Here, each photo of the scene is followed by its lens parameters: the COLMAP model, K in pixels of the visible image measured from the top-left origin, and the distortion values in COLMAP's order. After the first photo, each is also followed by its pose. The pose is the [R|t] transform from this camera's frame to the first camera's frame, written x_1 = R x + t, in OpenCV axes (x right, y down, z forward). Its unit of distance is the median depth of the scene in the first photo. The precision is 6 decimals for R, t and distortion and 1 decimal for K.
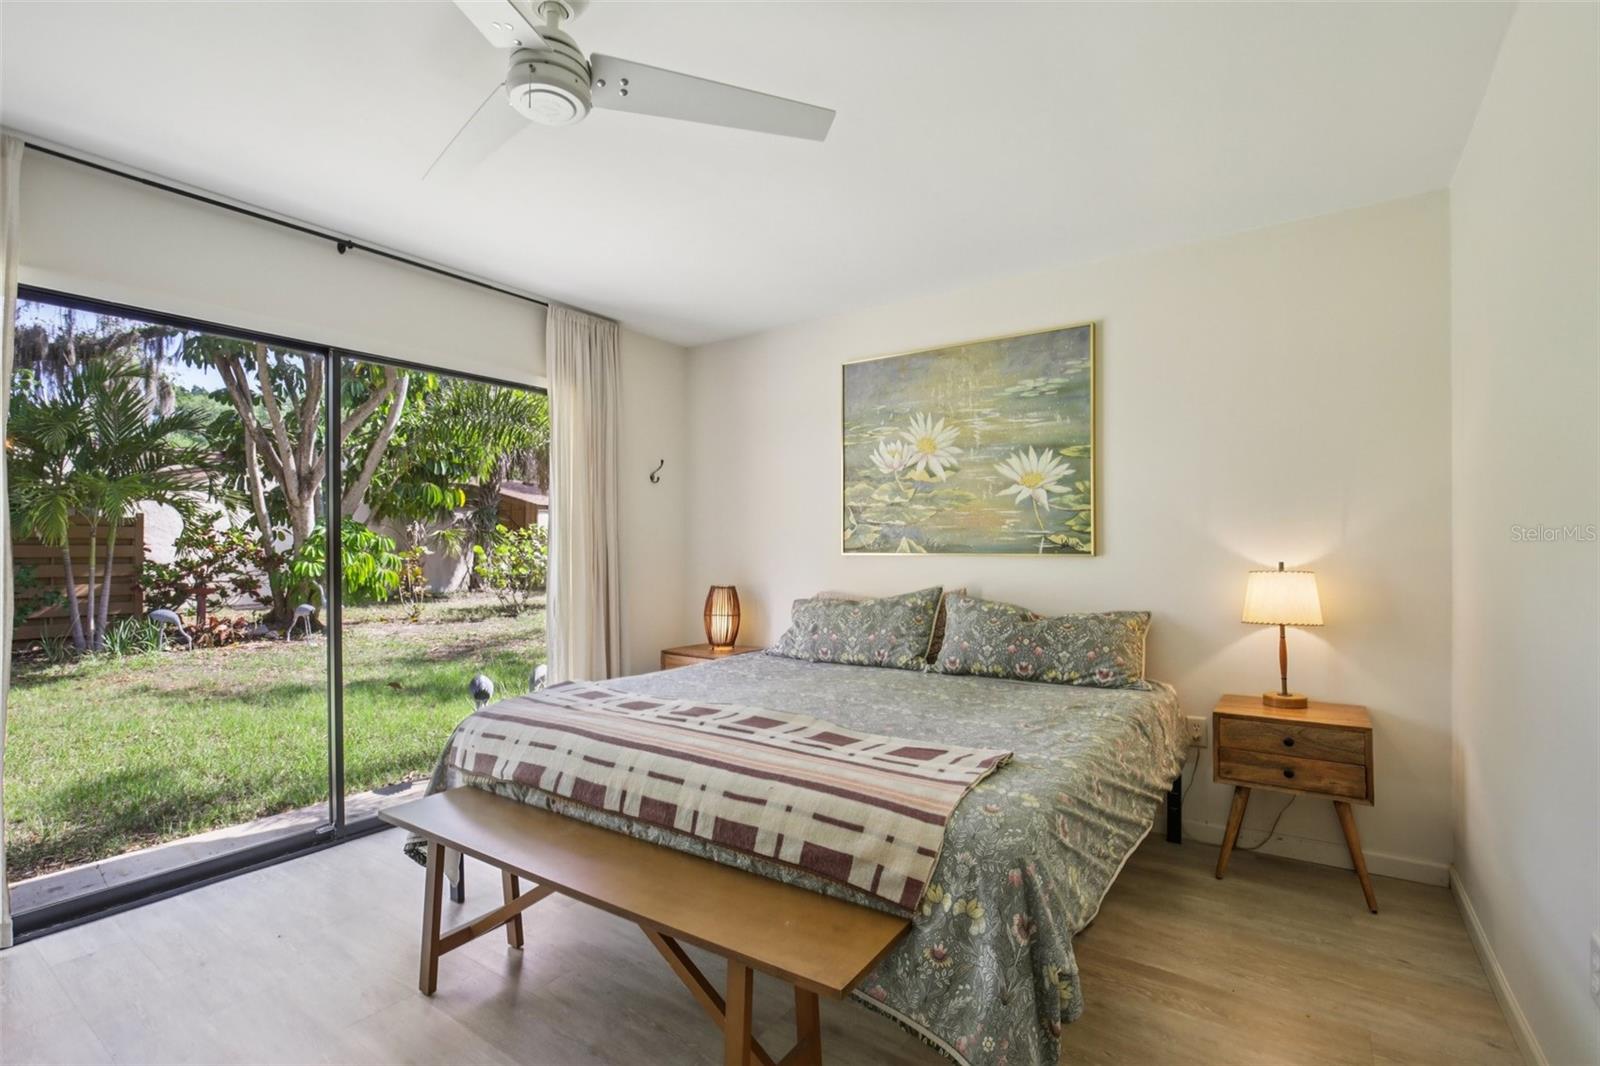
lens RADIAL K [[738.8, 0, 799.7], [0, 738.8, 550.7], [0, 0, 1]] dist [-0.027381, 0.007803]
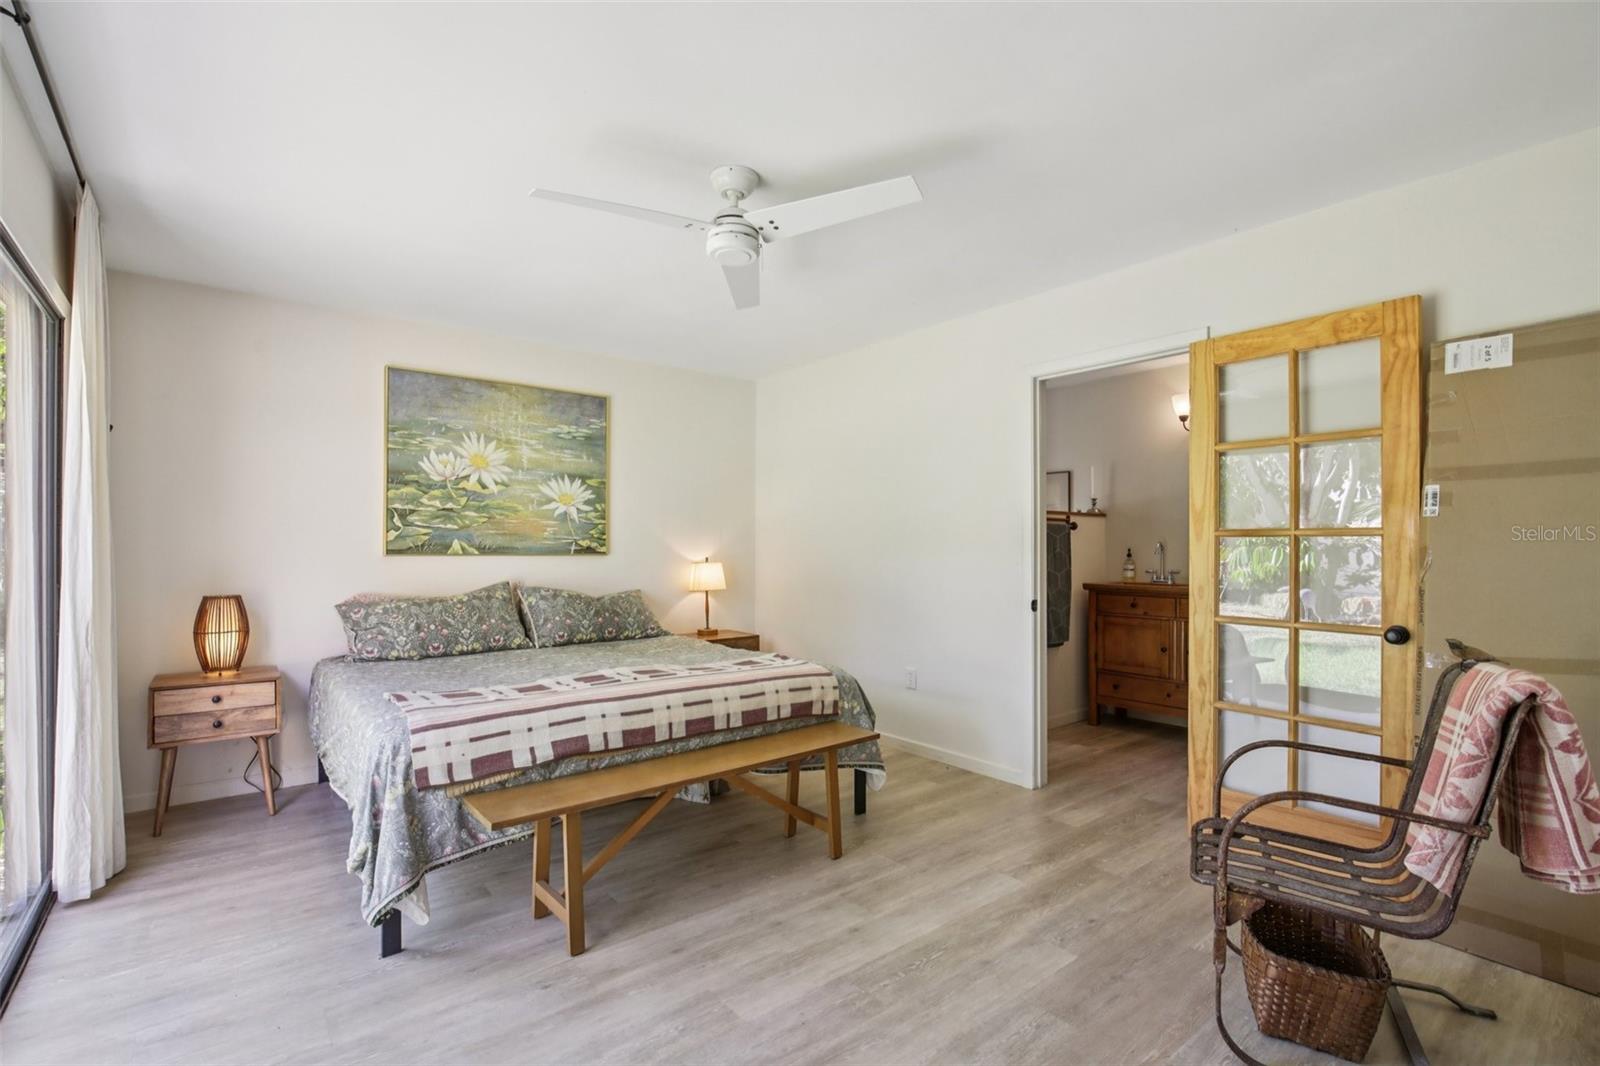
lens RADIAL K [[725.1, 0, 795.1], [0, 725.1, 548.9], [0, 0, 1]] dist [-0.019656, 0.000271]
pose [[0.281281, 0.003582, 0.959619, -0.827385], [0.002758, 0.999986, -0.004541, 0.002188], [-0.959622, 0.003924, 0.281267, 0.214935]]
